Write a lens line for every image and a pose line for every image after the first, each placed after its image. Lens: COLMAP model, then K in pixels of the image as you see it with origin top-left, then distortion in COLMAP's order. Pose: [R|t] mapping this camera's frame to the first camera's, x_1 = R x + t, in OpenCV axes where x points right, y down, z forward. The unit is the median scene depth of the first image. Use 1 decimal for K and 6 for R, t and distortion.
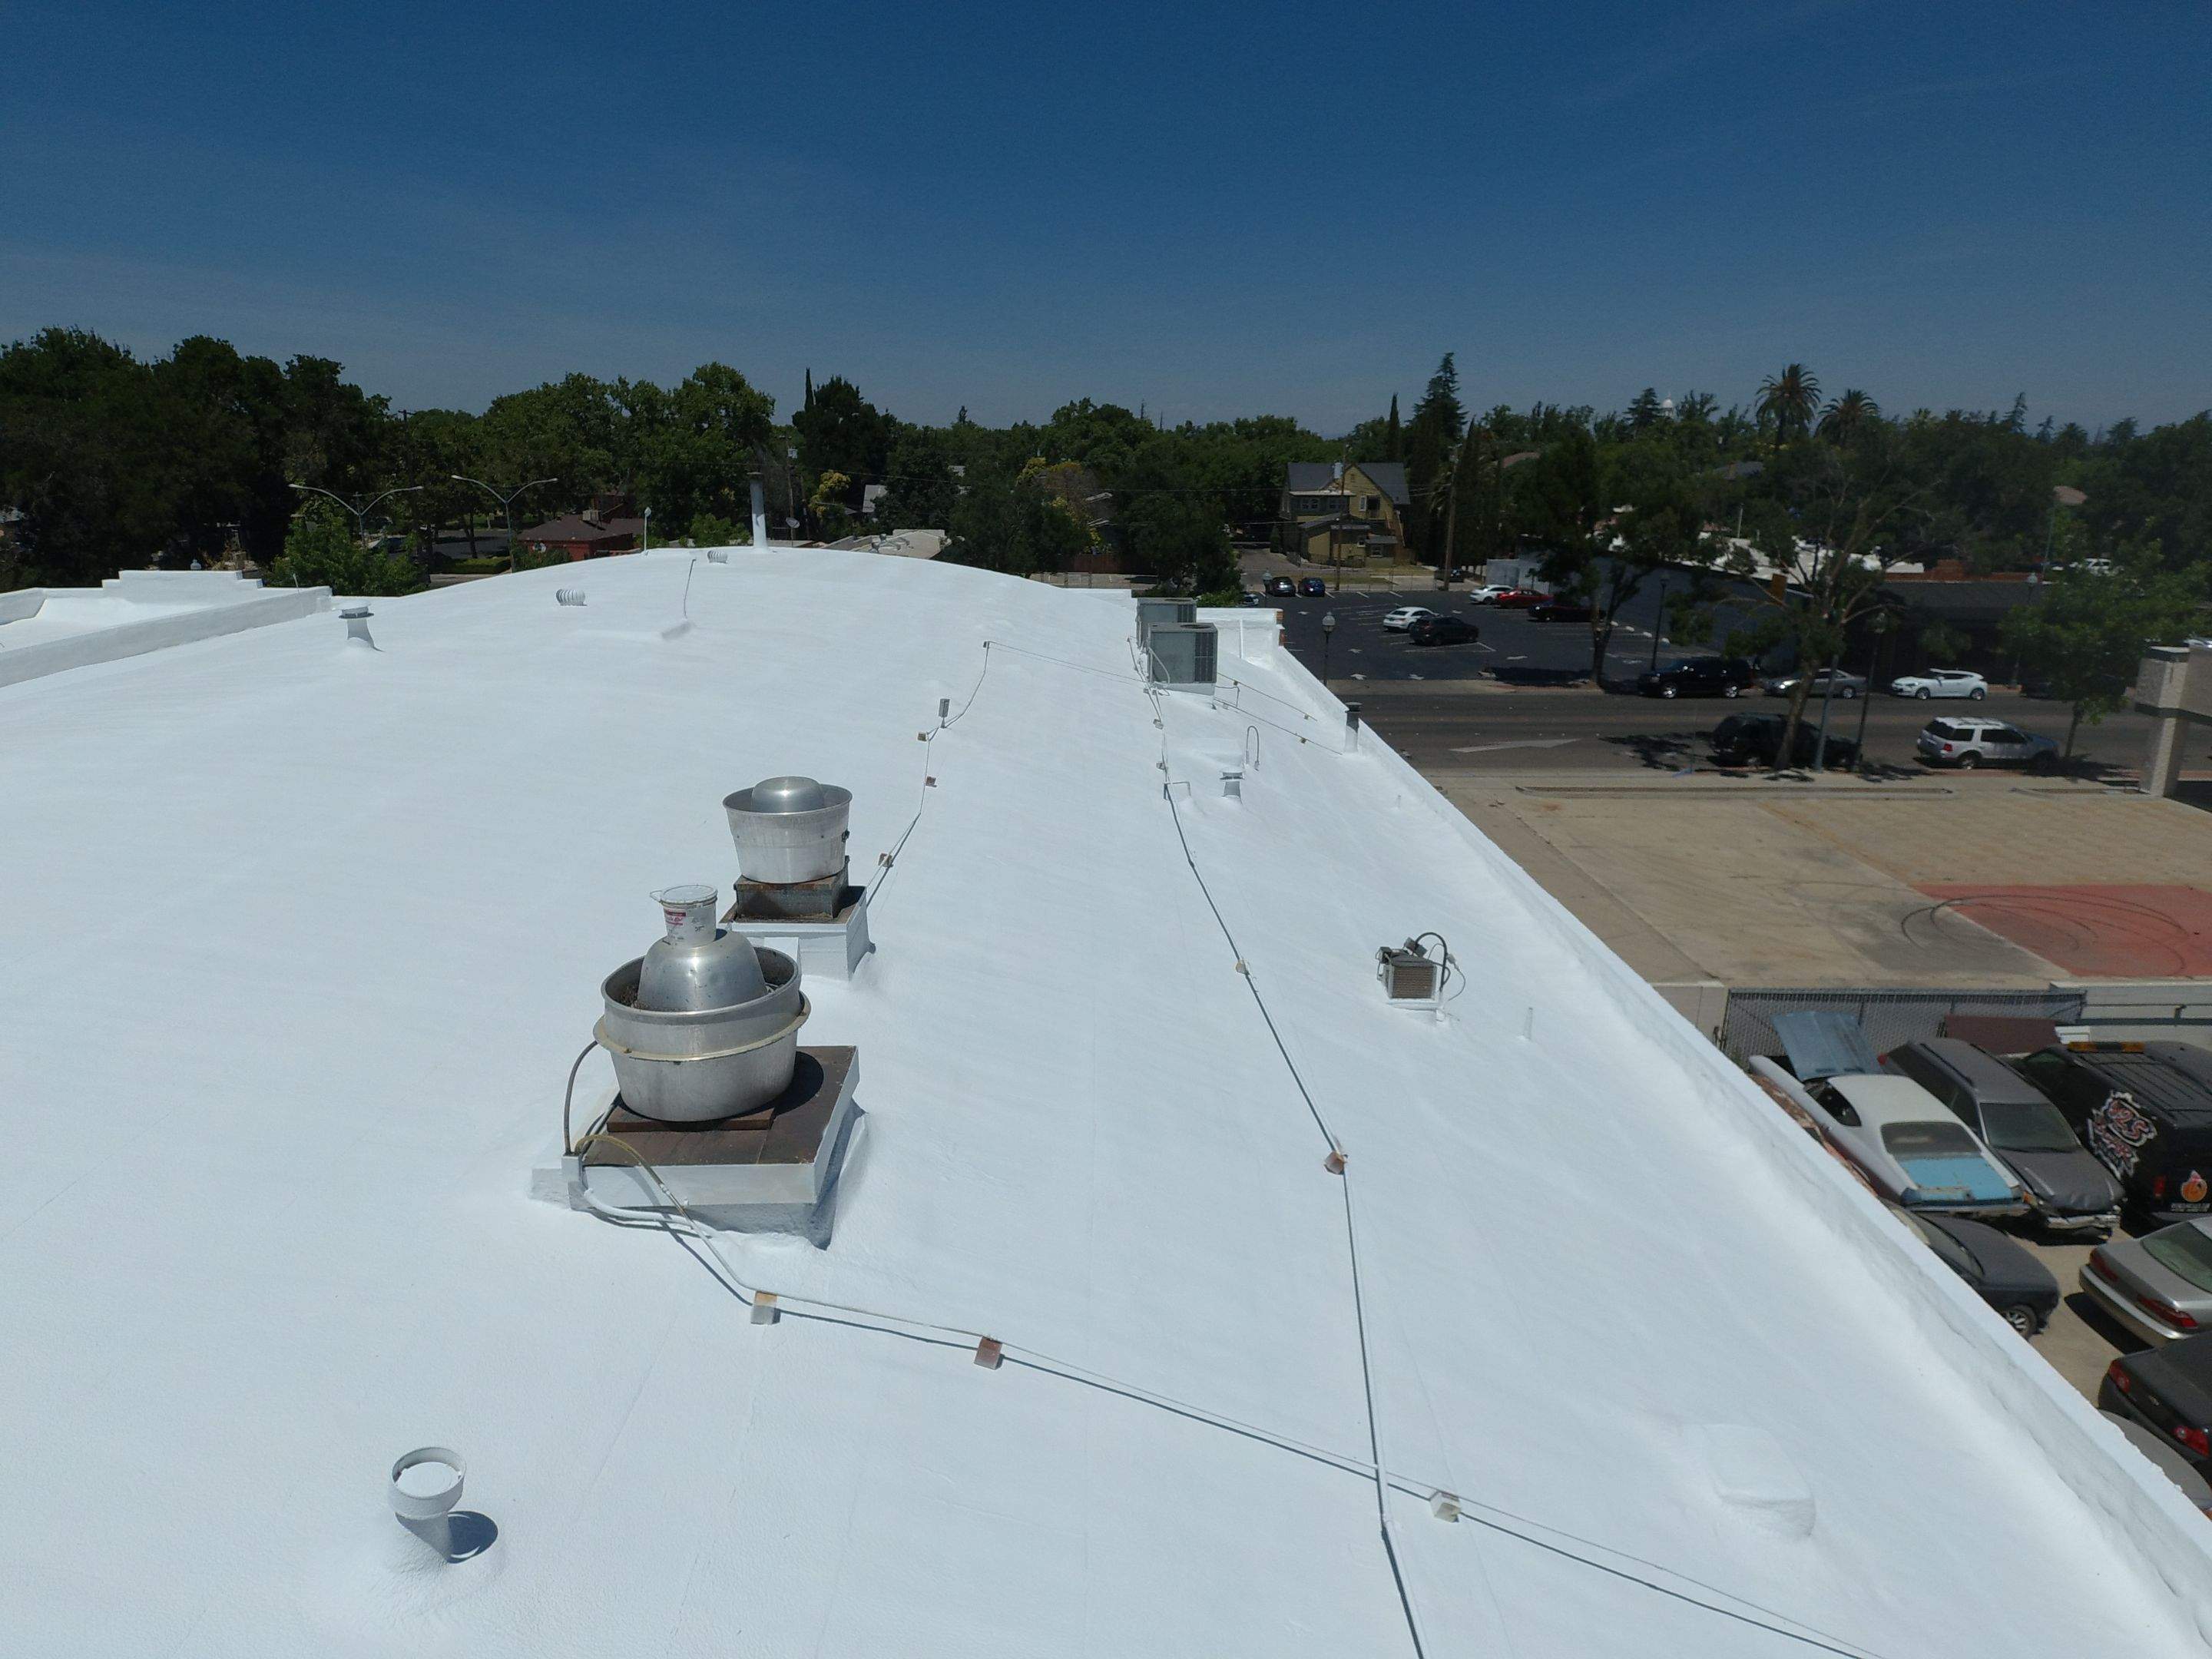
lens RADIAL K [[1319.5, 0, 1115.4], [0, 1319.5, 840.8], [0, 0, 1]] dist [0.090740, -0.121561]
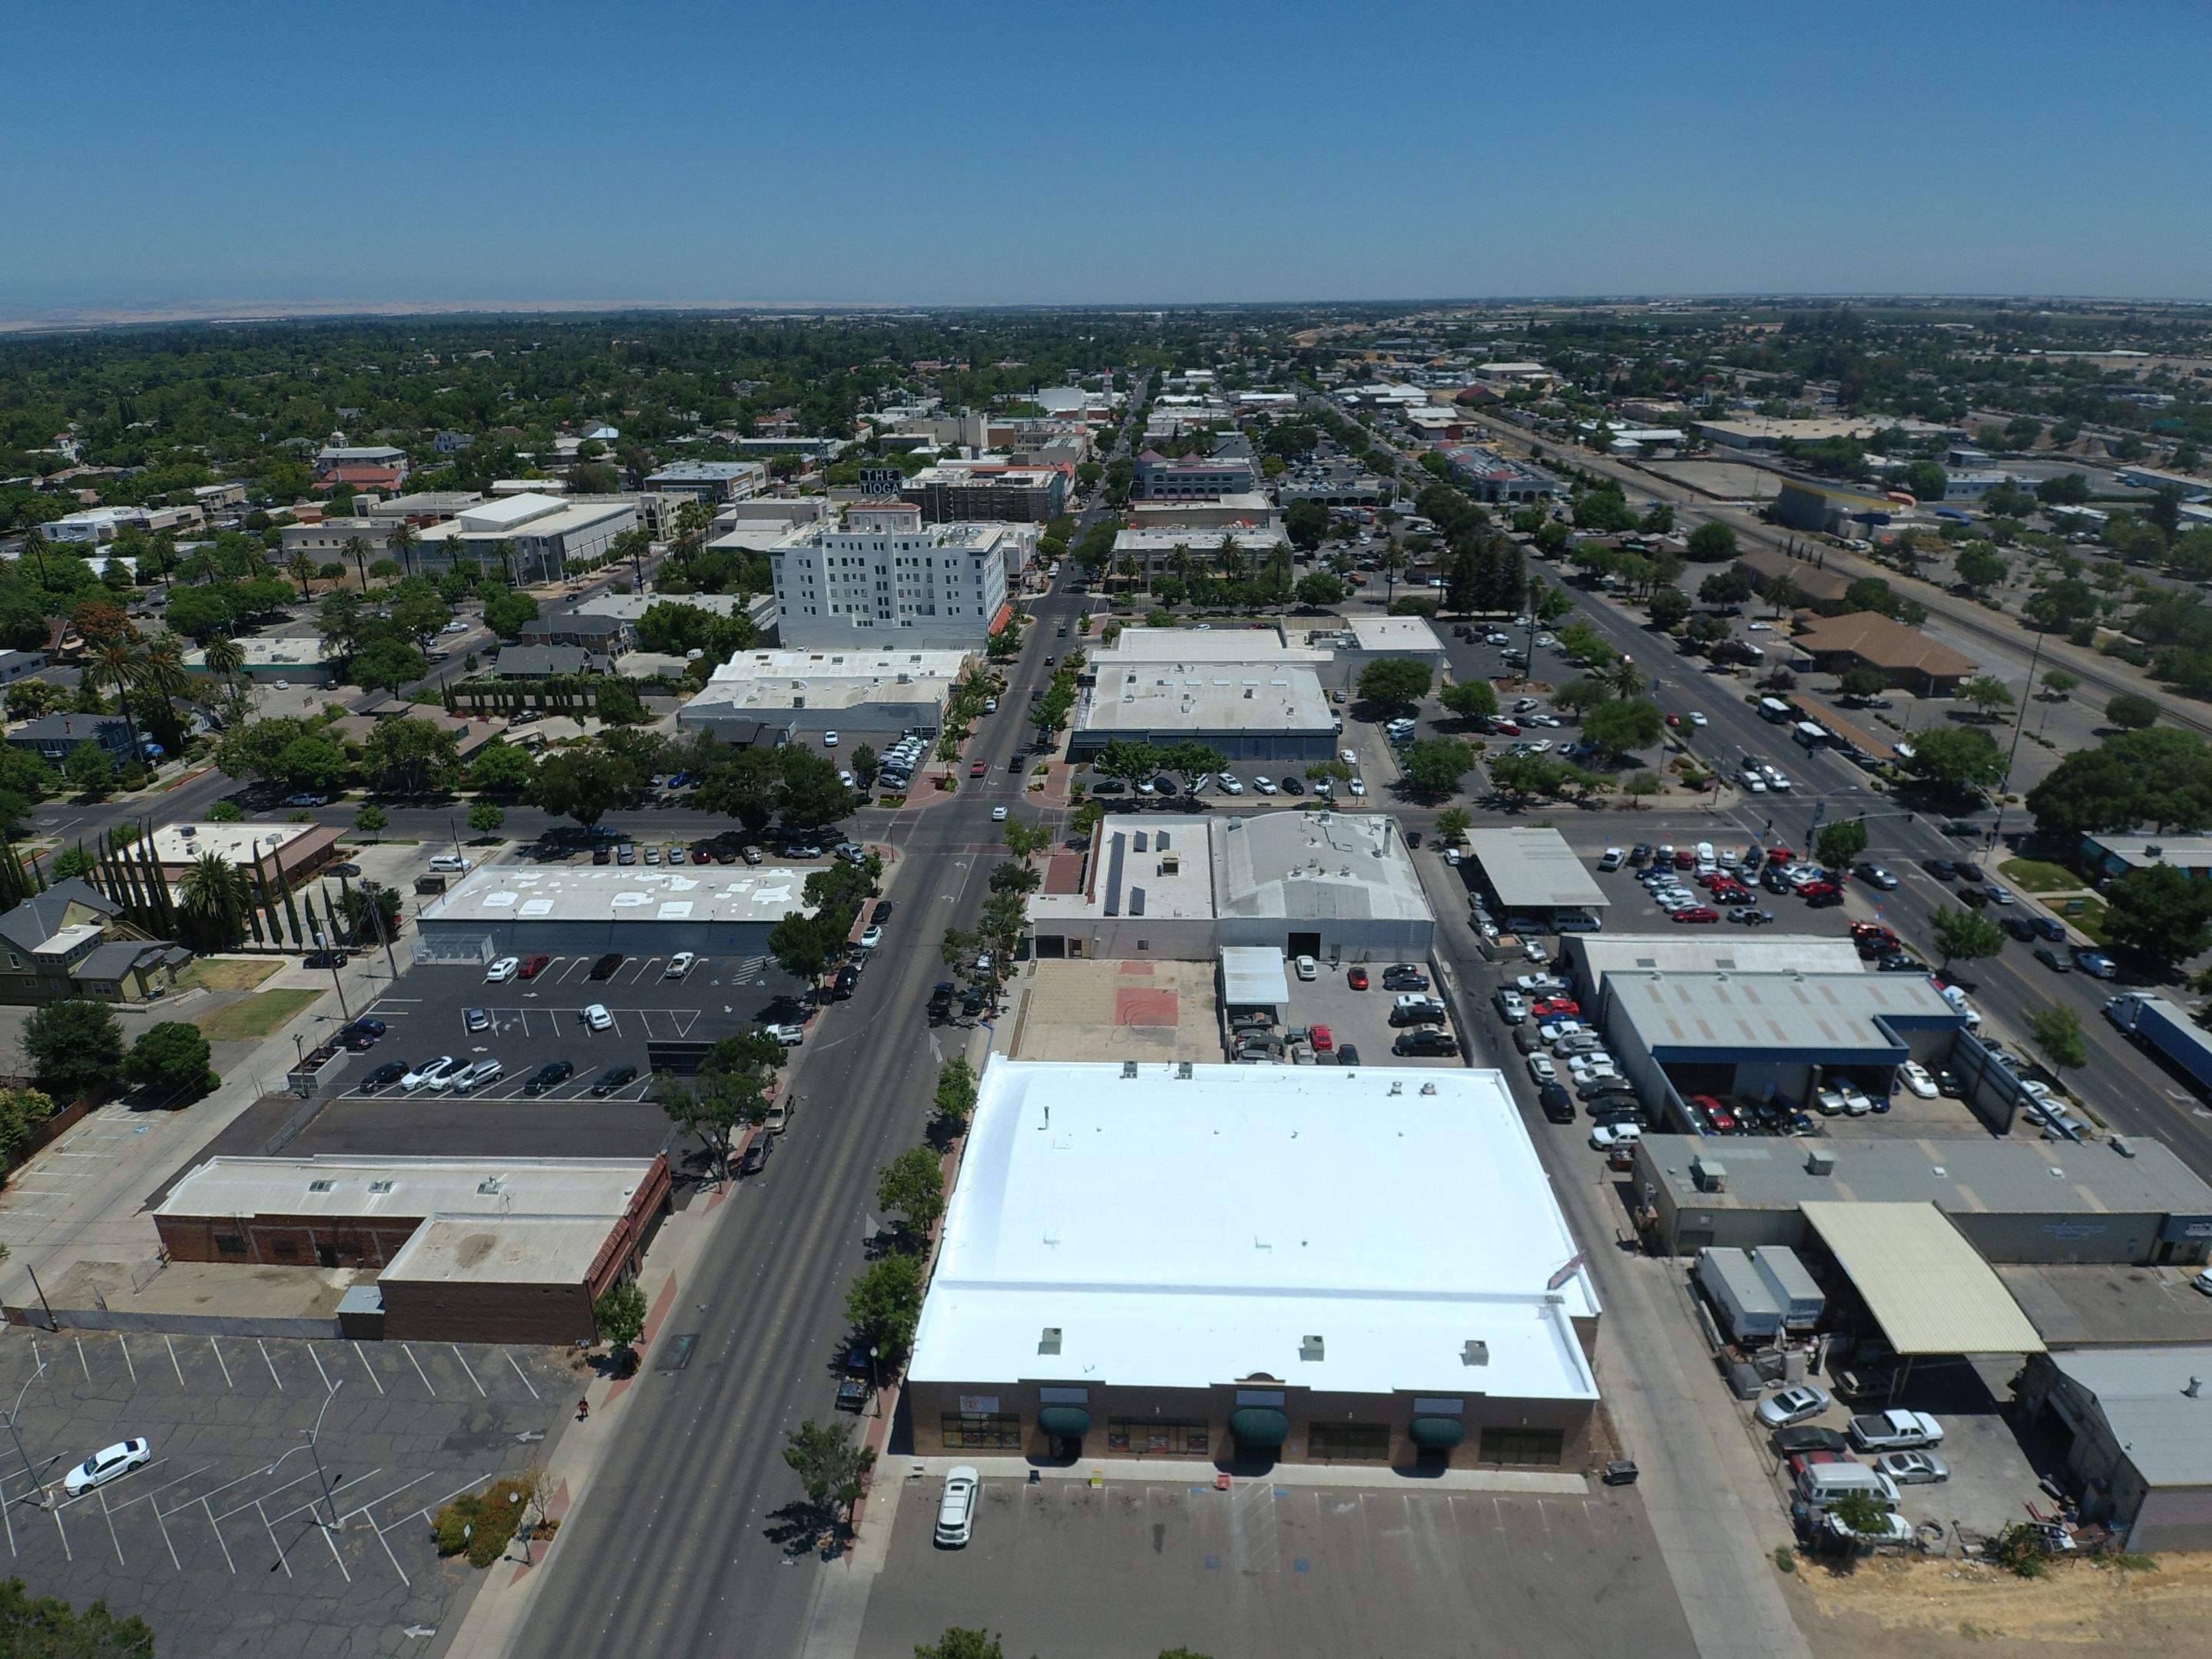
lens RADIAL K [[1319.5, 0, 1115.4], [0, 1319.5, 840.8], [0, 0, 1]] dist [0.090740, -0.121561]
pose [[0.070732, -0.384216, 0.920530, -1.130929], [0.290786, 0.890701, 0.349422, -0.736995], [-0.954170, 0.242962, 0.174726, 0.079076]]
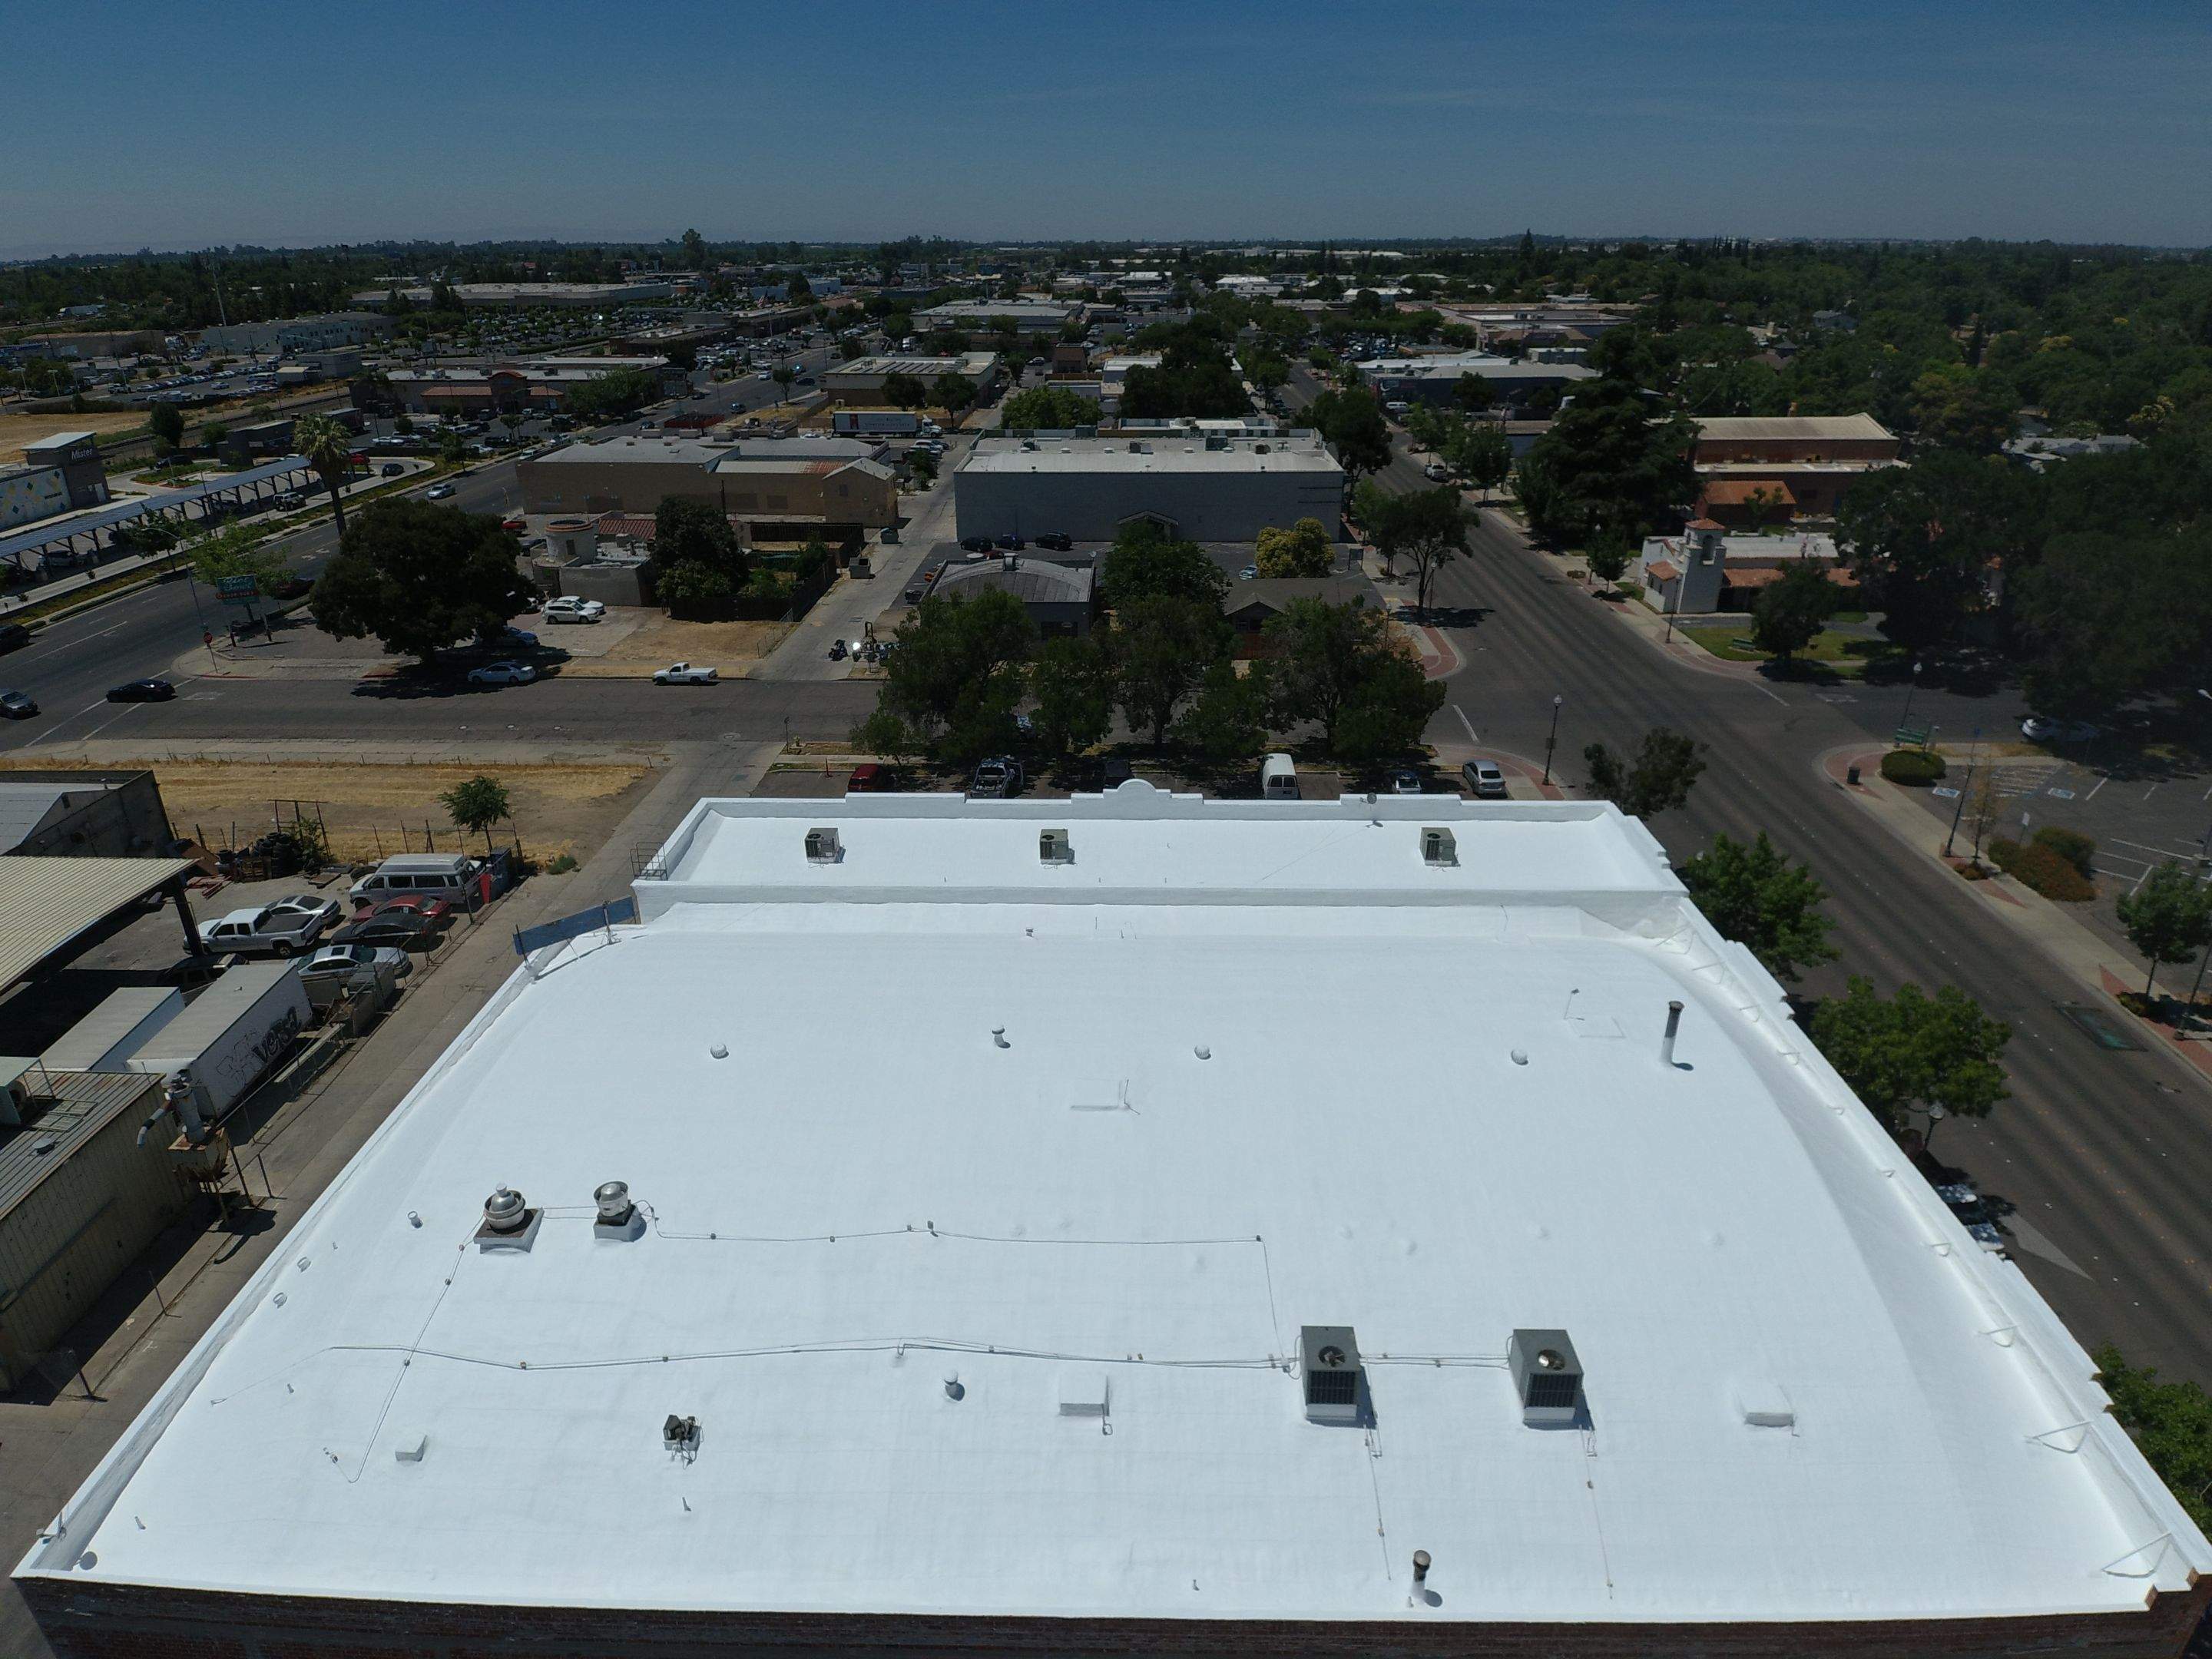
lens RADIAL K [[1319.5, 0, 1115.4], [0, 1319.5, 840.8], [0, 0, 1]] dist [0.090740, -0.121561]
pose [[-0.043516, 0.399374, -0.915755, 0.280771], [-0.274993, 0.876427, 0.395290, -0.284940], [0.960461, 0.269028, 0.071687, 0.185665]]
